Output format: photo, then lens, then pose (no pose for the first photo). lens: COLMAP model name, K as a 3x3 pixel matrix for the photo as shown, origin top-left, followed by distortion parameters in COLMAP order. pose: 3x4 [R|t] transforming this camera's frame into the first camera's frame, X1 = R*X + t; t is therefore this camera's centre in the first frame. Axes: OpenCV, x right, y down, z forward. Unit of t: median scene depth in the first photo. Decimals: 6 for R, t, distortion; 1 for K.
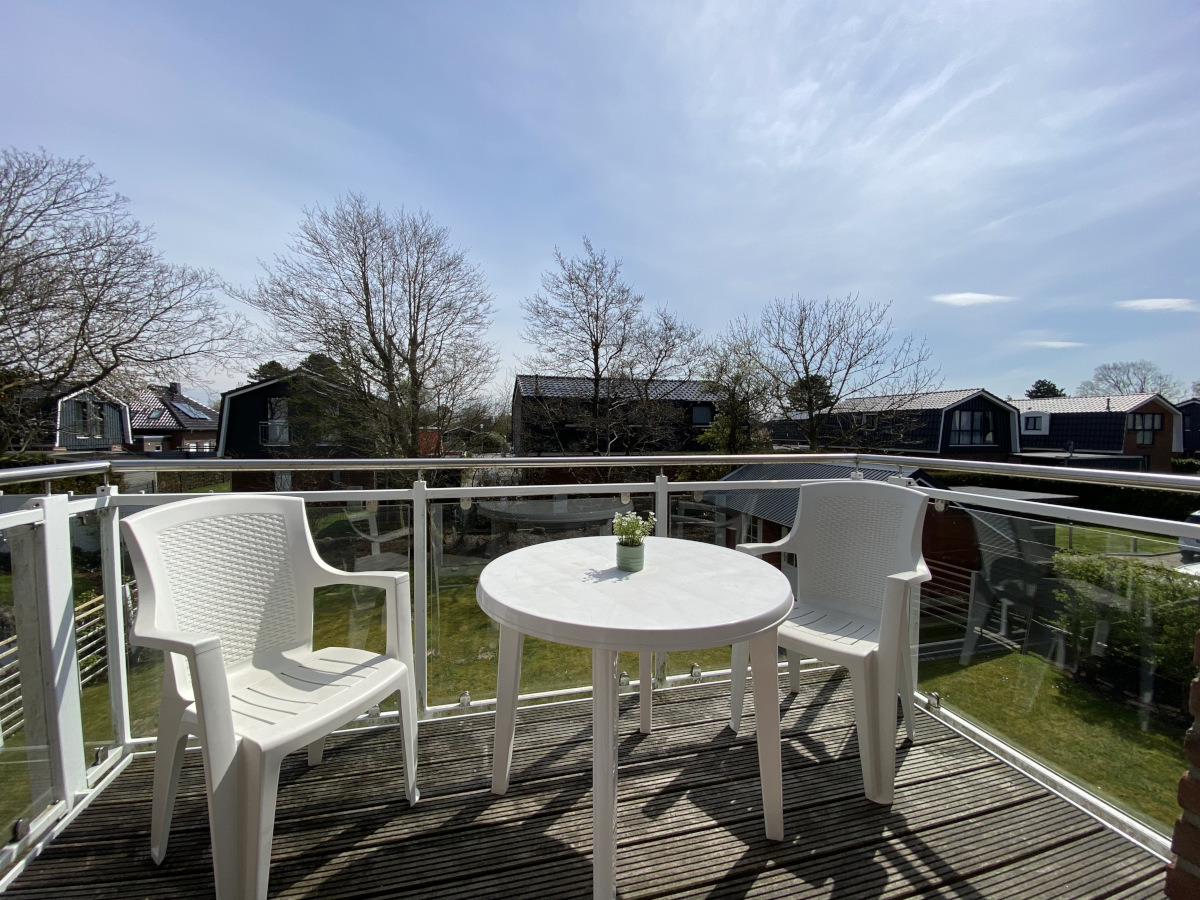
lens RADIAL K [[479.1, 0, 596.0], [0, 479.1, 457.6], [0, 0, 1]] dist [0.004706, -0.013817]
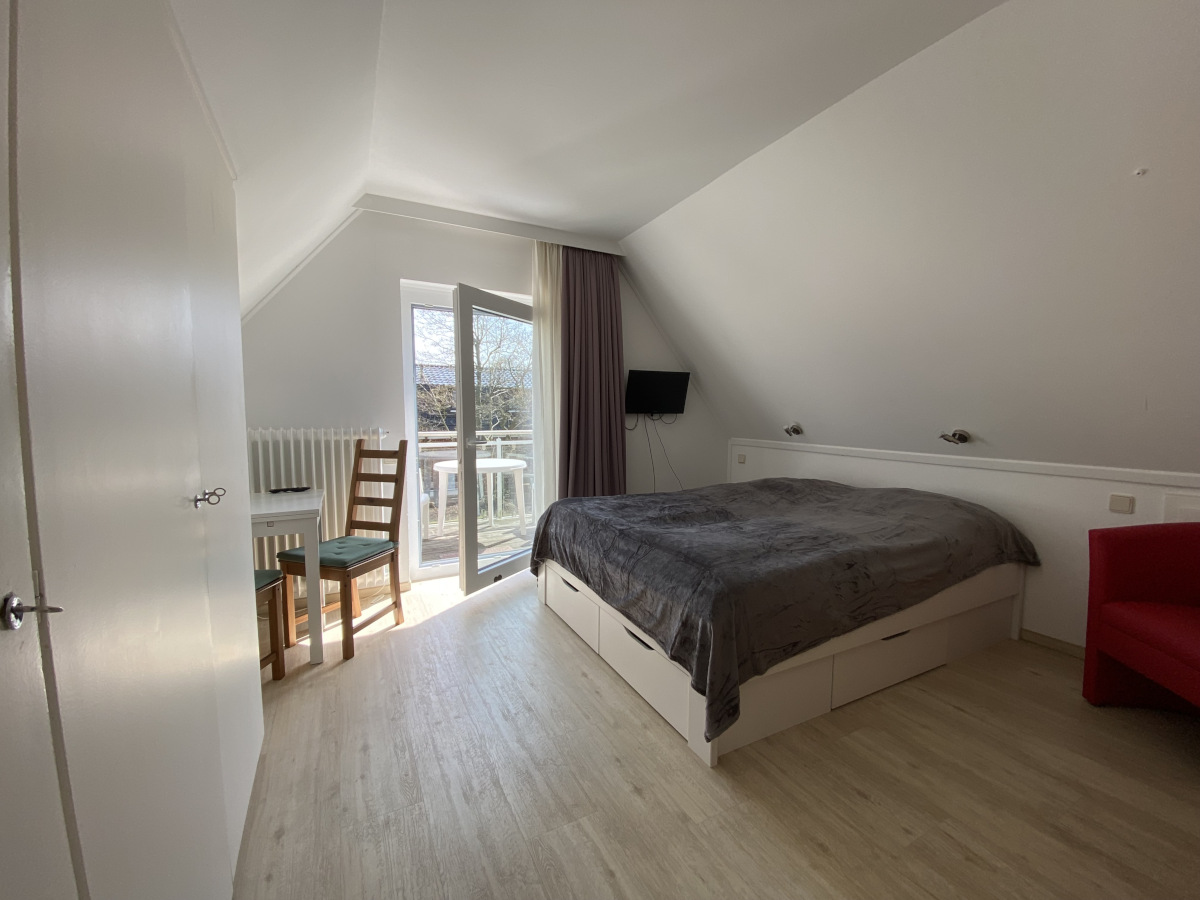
lens RADIAL K [[479.1, 0, 604.5], [0, 479.1, 448.1], [0, 0, 1]] dist [0.004706, -0.013817]
pose [[0.969320, -0.026234, 0.244398, 0.008044], [0.022643, 0.999591, 0.017491, 0.007058], [-0.244757, -0.011421, 0.969517, -0.188629]]
